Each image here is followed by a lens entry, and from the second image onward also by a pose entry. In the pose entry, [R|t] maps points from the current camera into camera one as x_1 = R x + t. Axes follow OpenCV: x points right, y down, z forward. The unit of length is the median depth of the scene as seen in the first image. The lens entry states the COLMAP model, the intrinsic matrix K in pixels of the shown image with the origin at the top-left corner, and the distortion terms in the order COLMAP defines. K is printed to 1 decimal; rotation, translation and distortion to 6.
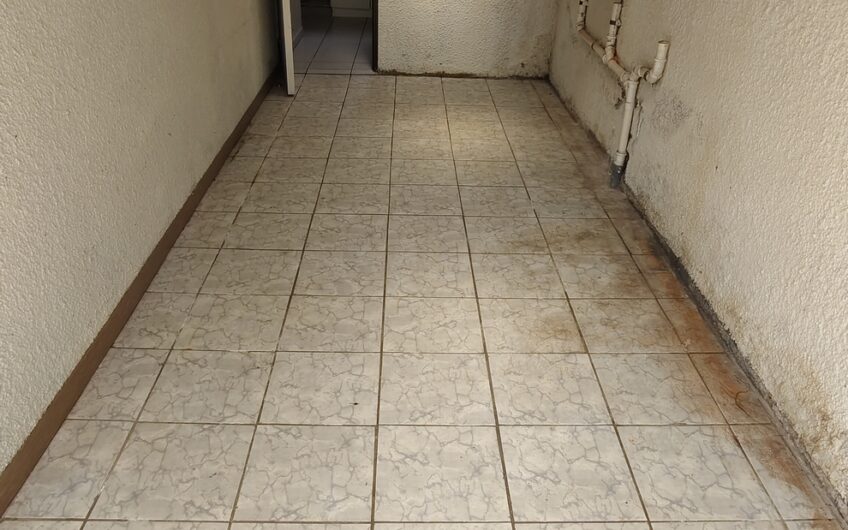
lens RADIAL K [[686.6, 0, 433.5], [0, 686.6, 266.2], [0, 0, 1]] dist [-0.081875, 0.135134]
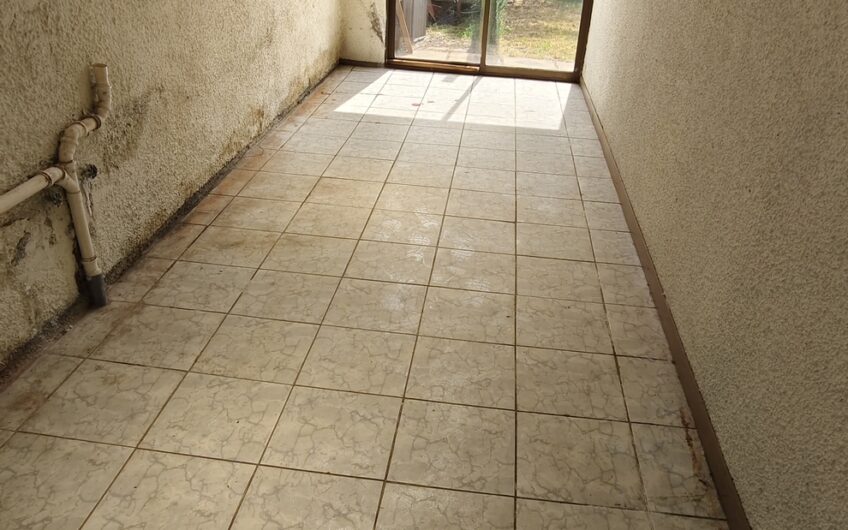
lens RADIAL K [[686.6, 0, 433.5], [0, 686.6, 266.2], [0, 0, 1]] dist [-0.081875, 0.135134]
pose [[-0.986838, -0.140007, 0.080925, -0.141127], [-0.003152, 0.516987, 0.855987, -0.838040], [-0.161681, 0.844466, -0.510624, 1.446034]]
